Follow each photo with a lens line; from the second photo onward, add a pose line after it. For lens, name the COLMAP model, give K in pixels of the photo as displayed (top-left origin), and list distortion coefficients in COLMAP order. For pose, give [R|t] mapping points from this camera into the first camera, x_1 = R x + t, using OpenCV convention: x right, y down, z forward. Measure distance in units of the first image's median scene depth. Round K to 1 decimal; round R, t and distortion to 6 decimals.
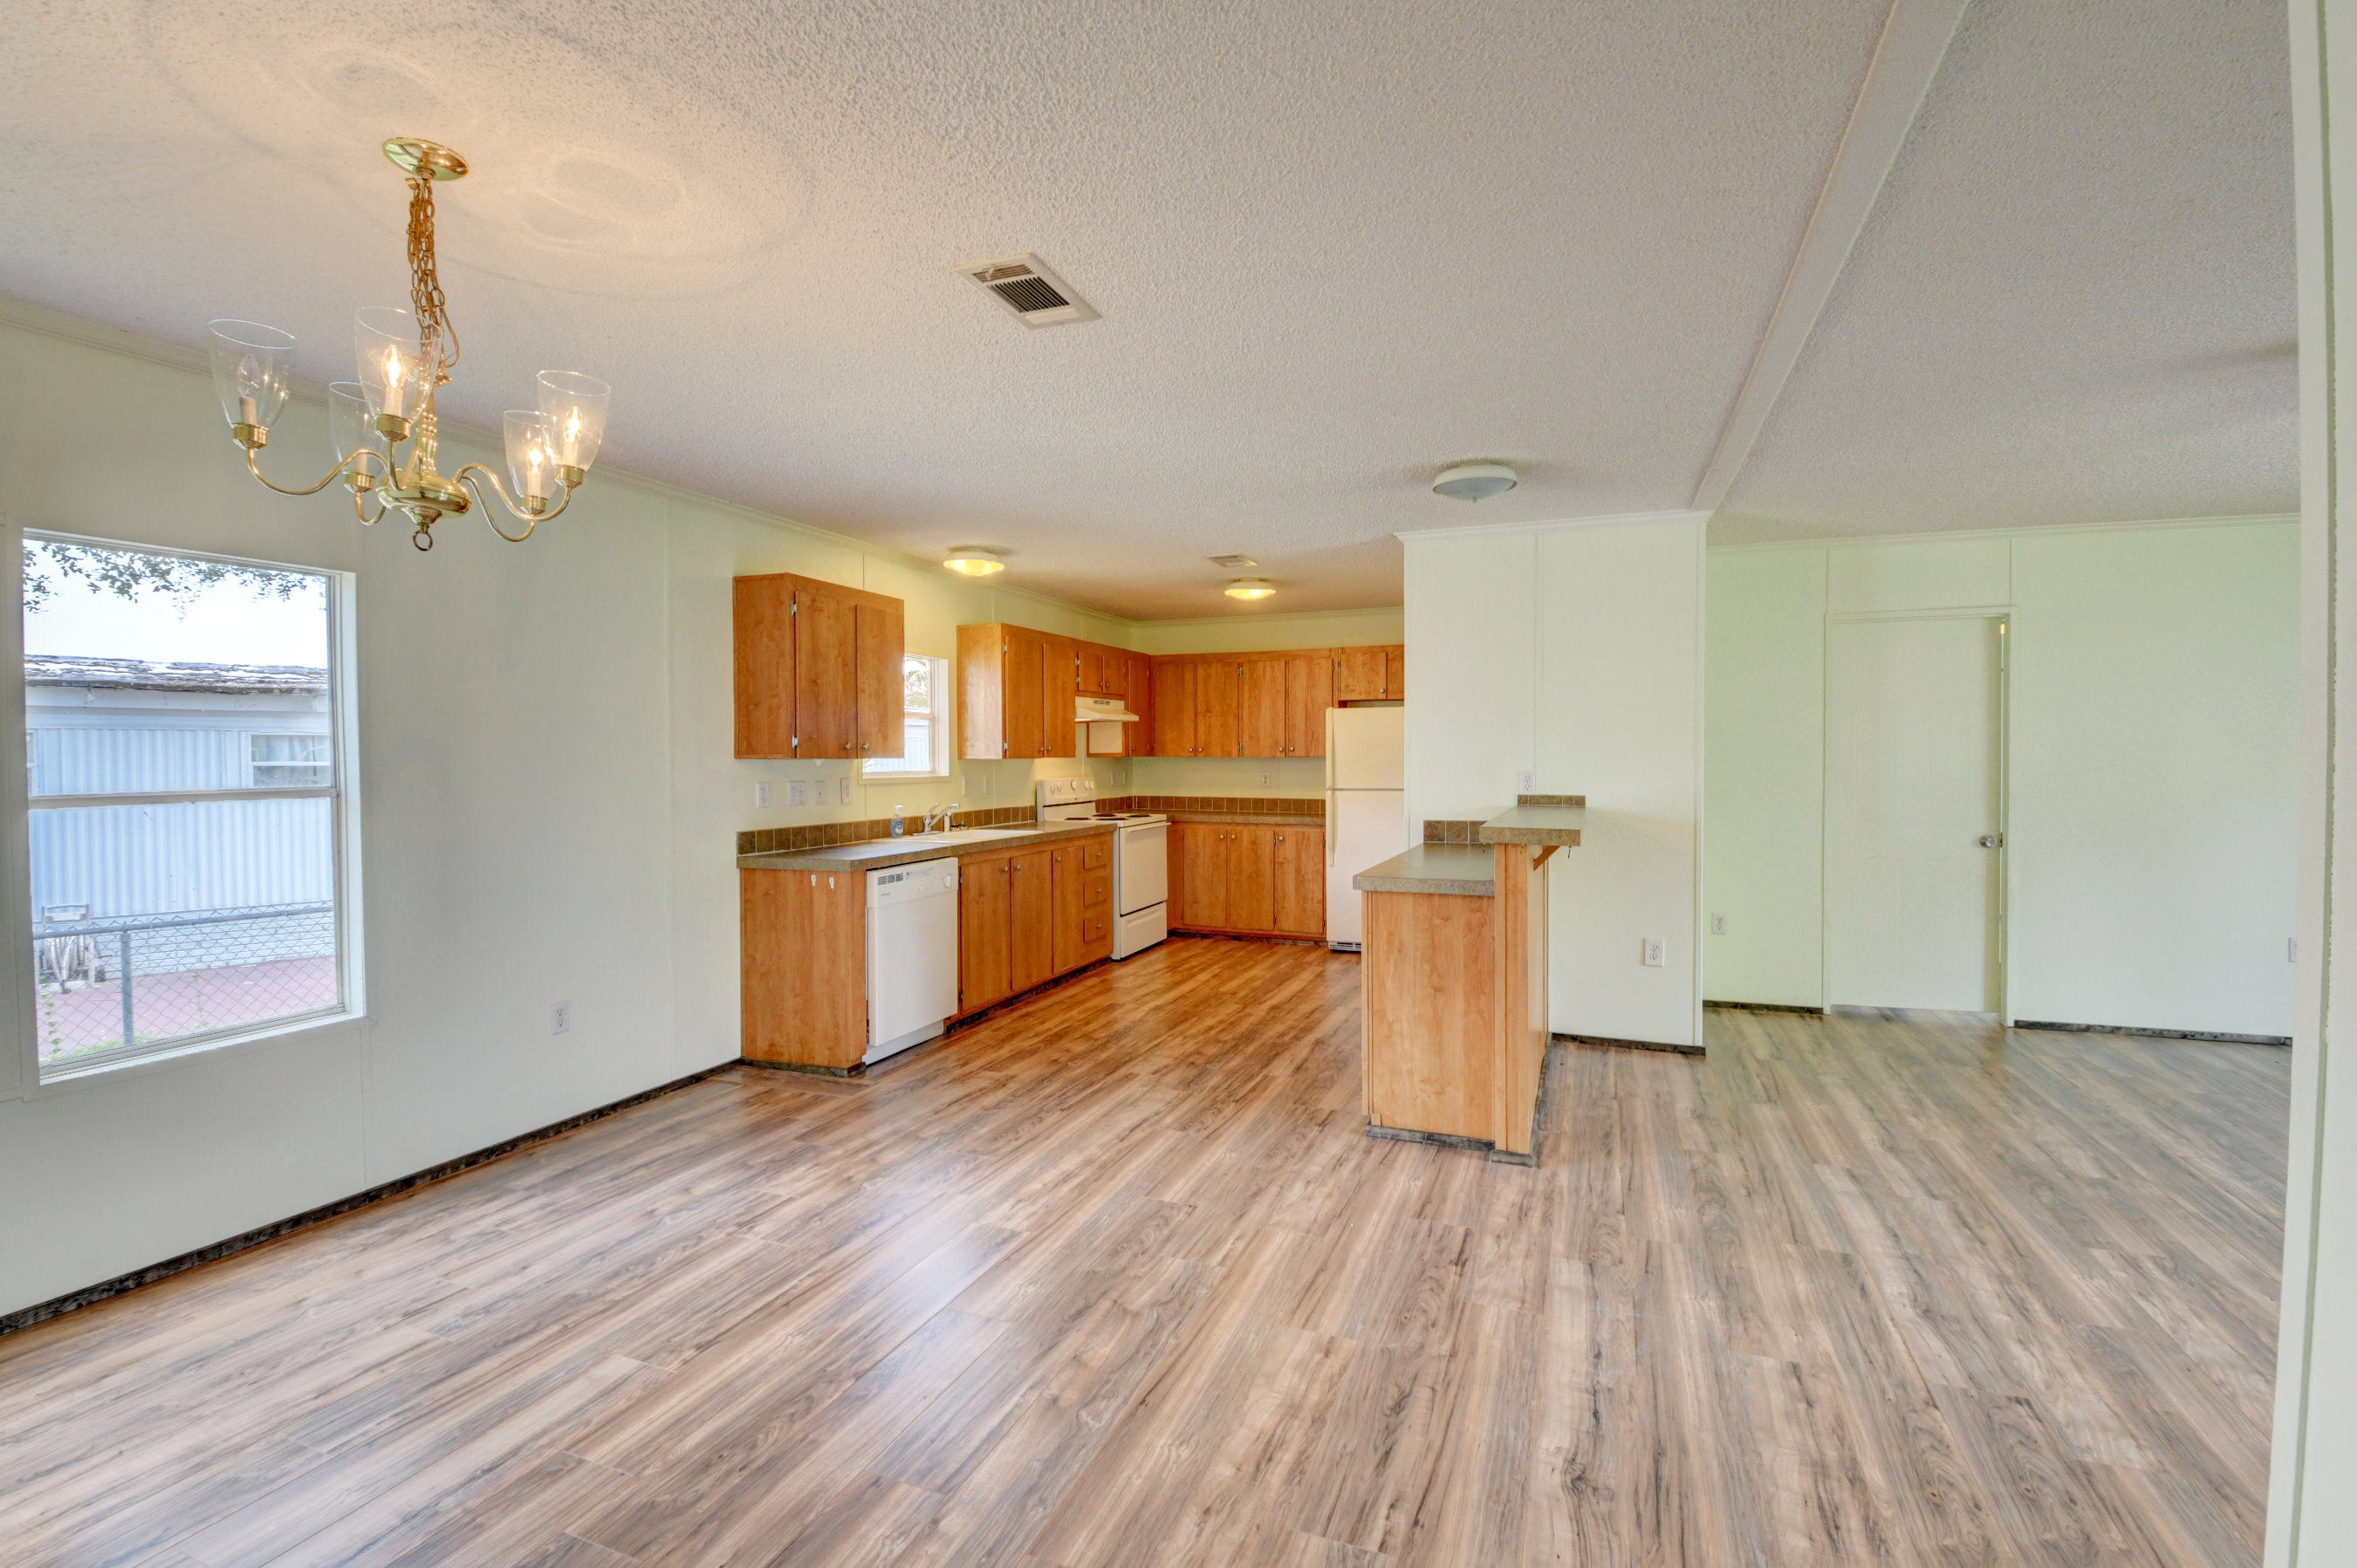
lens RADIAL K [[1038.5, 0, 1199.4], [0, 1038.5, 774.8], [0, 0, 1]] dist [-0.001674, -0.014898]
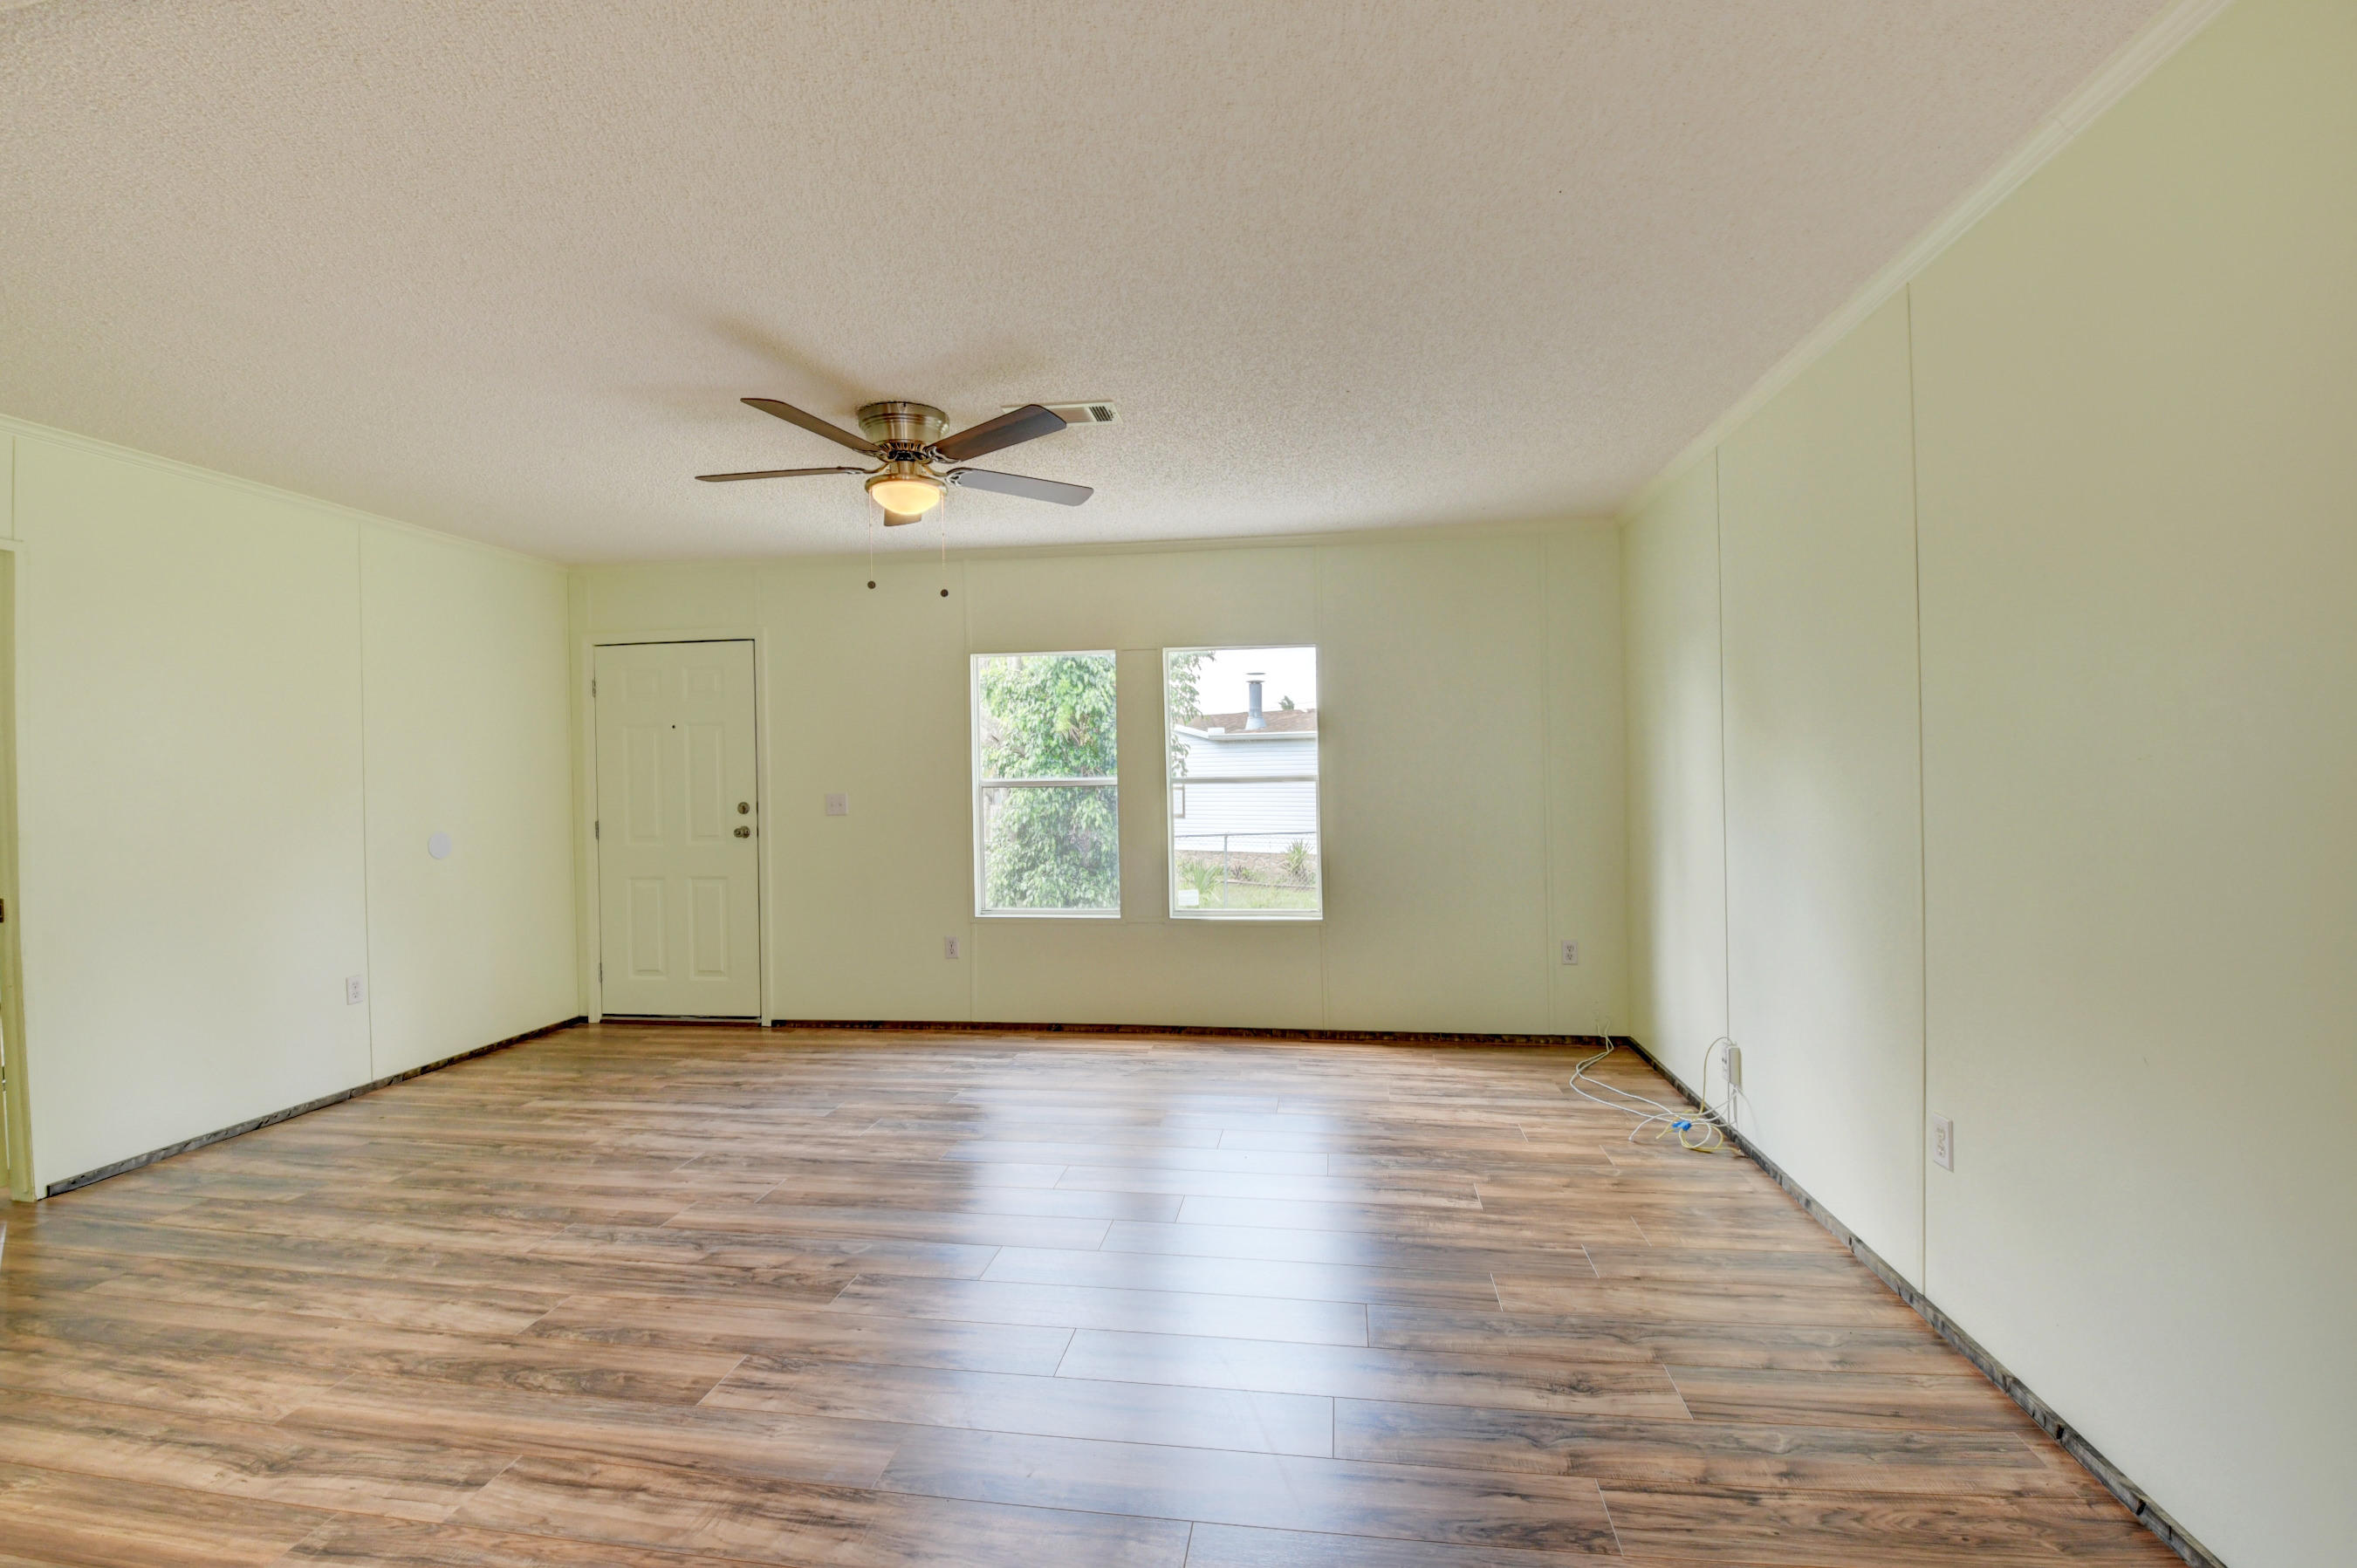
lens RADIAL K [[1038.5, 0, 1187.6], [0, 1038.5, 786.3], [0, 0, 1]] dist [-0.001674, -0.014898]
pose [[-0.219648, -0.004305, 0.975570, 0.035043], [0.033911, 0.999352, 0.012045, 0.007934], [-0.974990, 0.035728, -0.219360, 0.592729]]
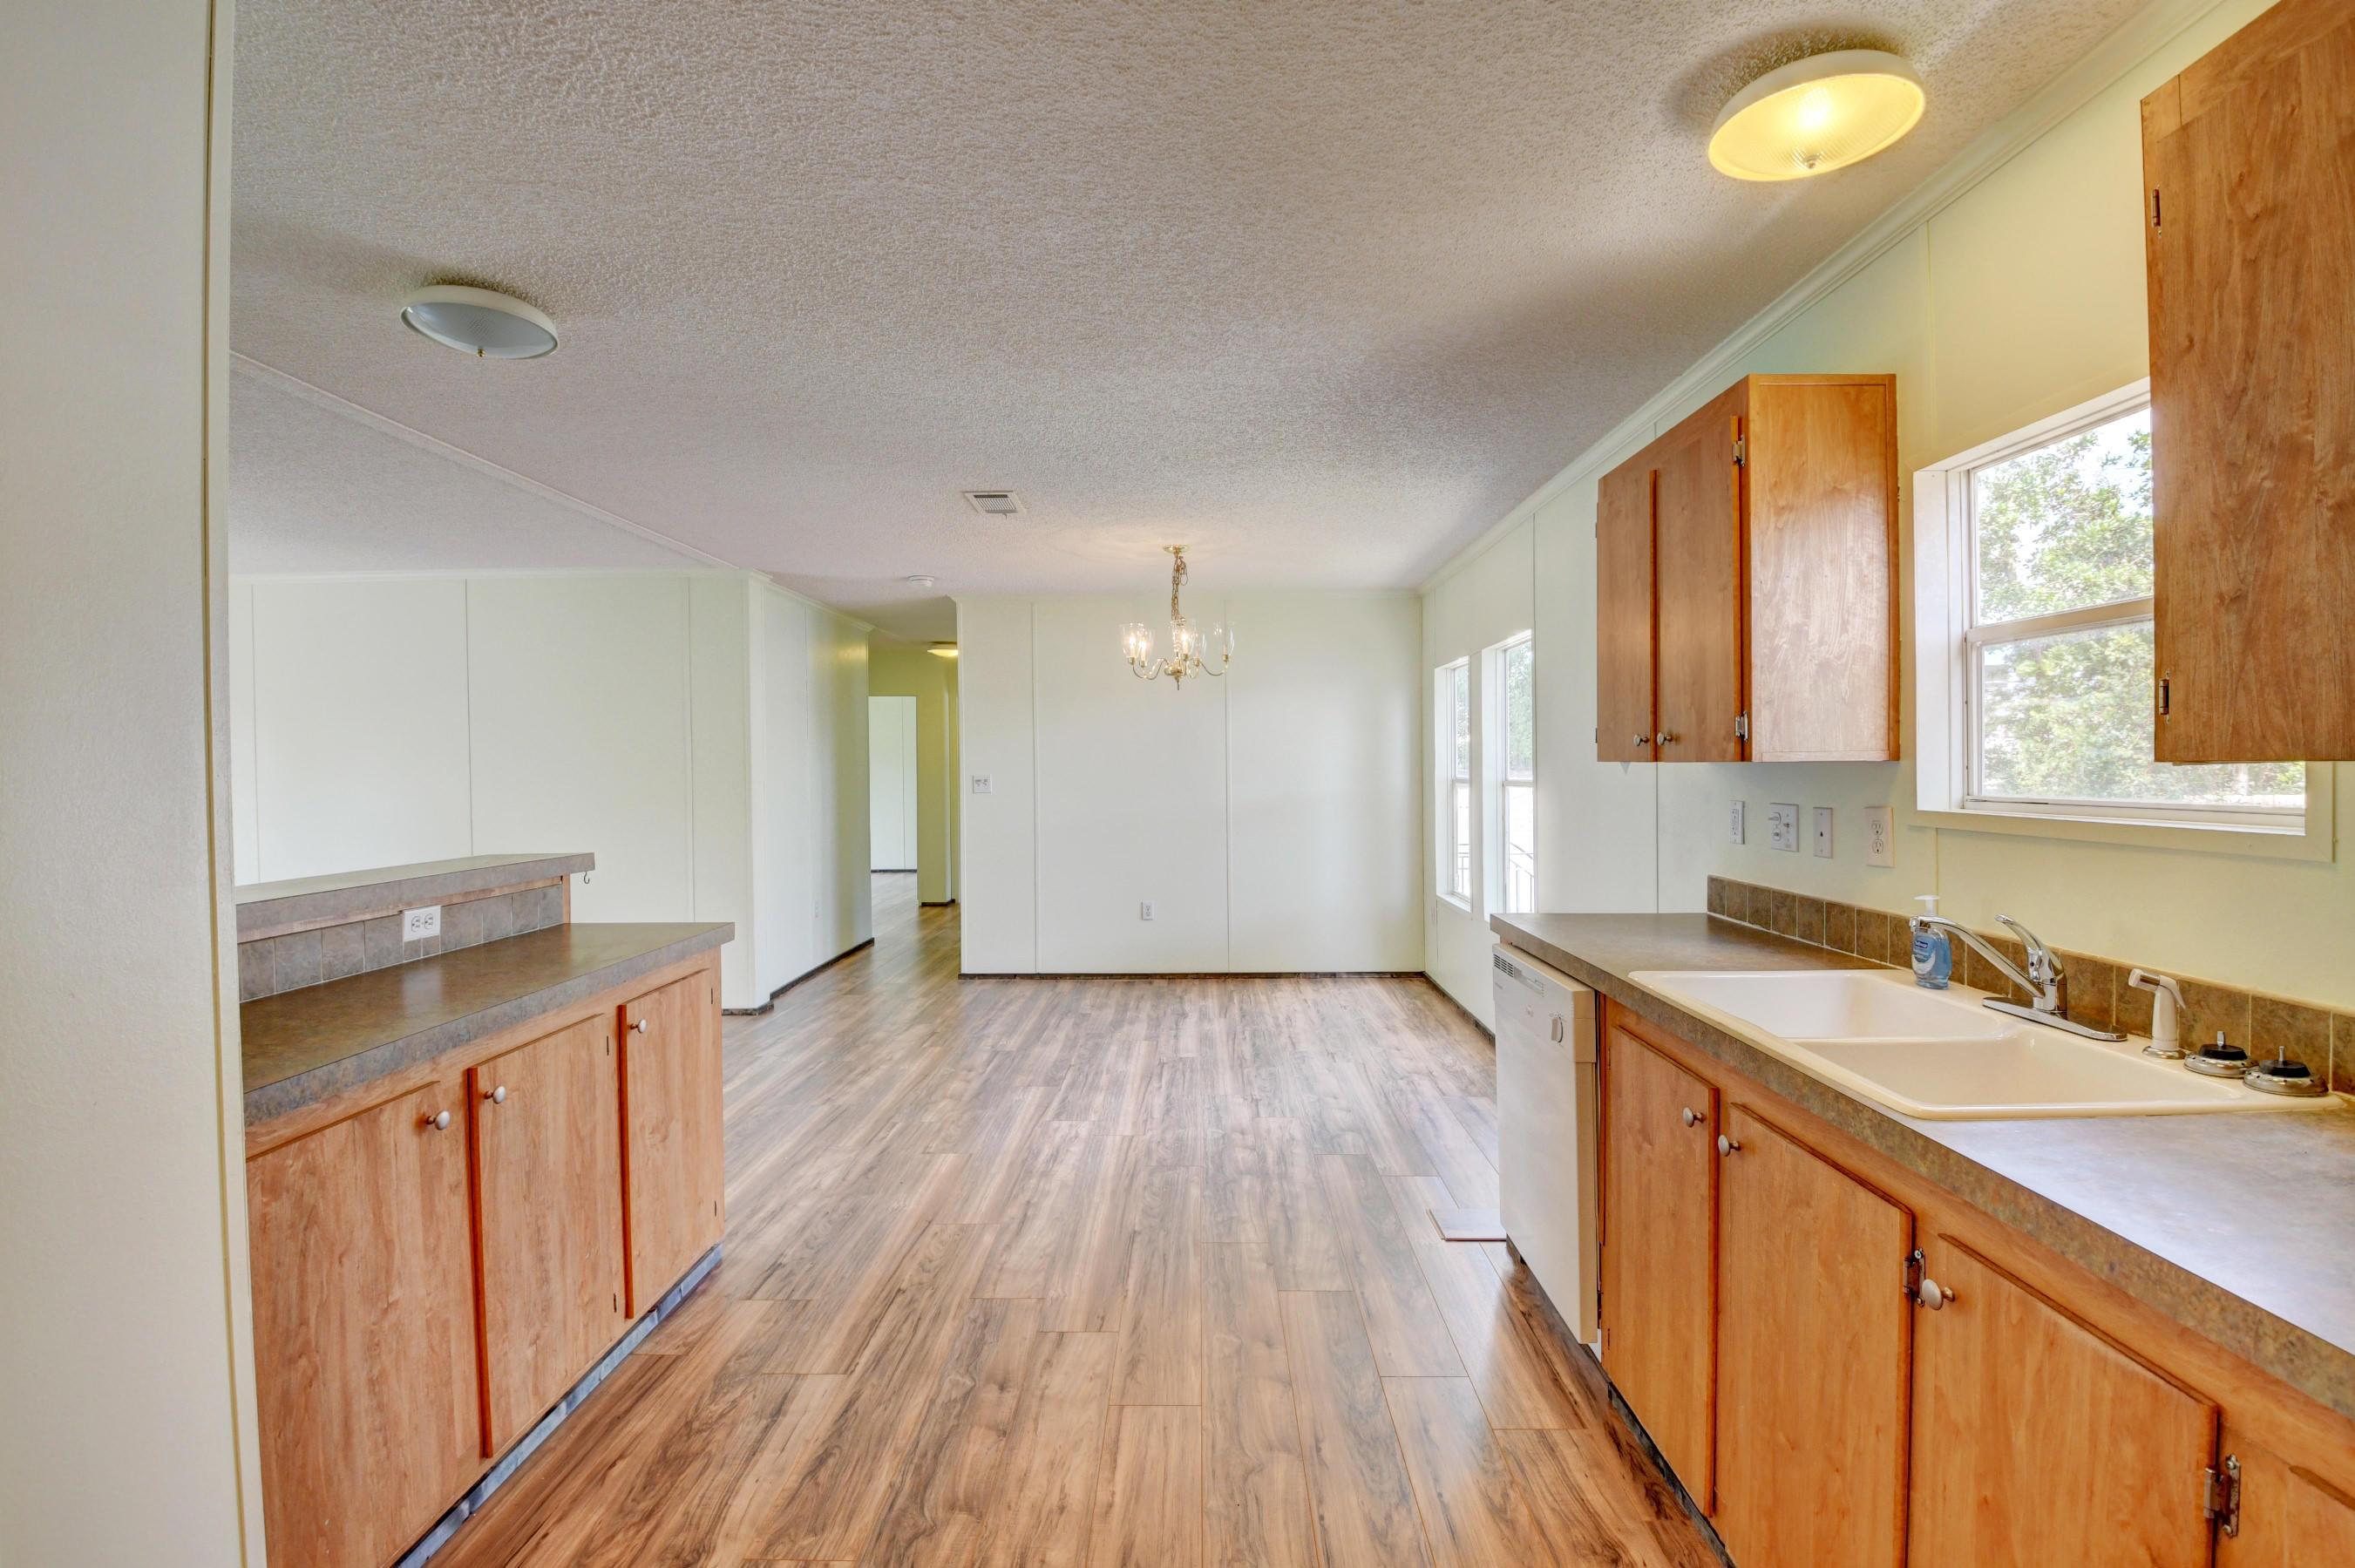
lens RADIAL K [[1037.7, 0, 1182.1], [0, 1037.7, 768.9], [0, 0, 1]] dist [-0.001674, -0.014898]
pose [[-0.940623, 0.014696, -0.339134, 0.091183], [0.007225, 0.999703, 0.023282, -0.032489], [0.339375, 0.019450, -0.940450, 1.784060]]
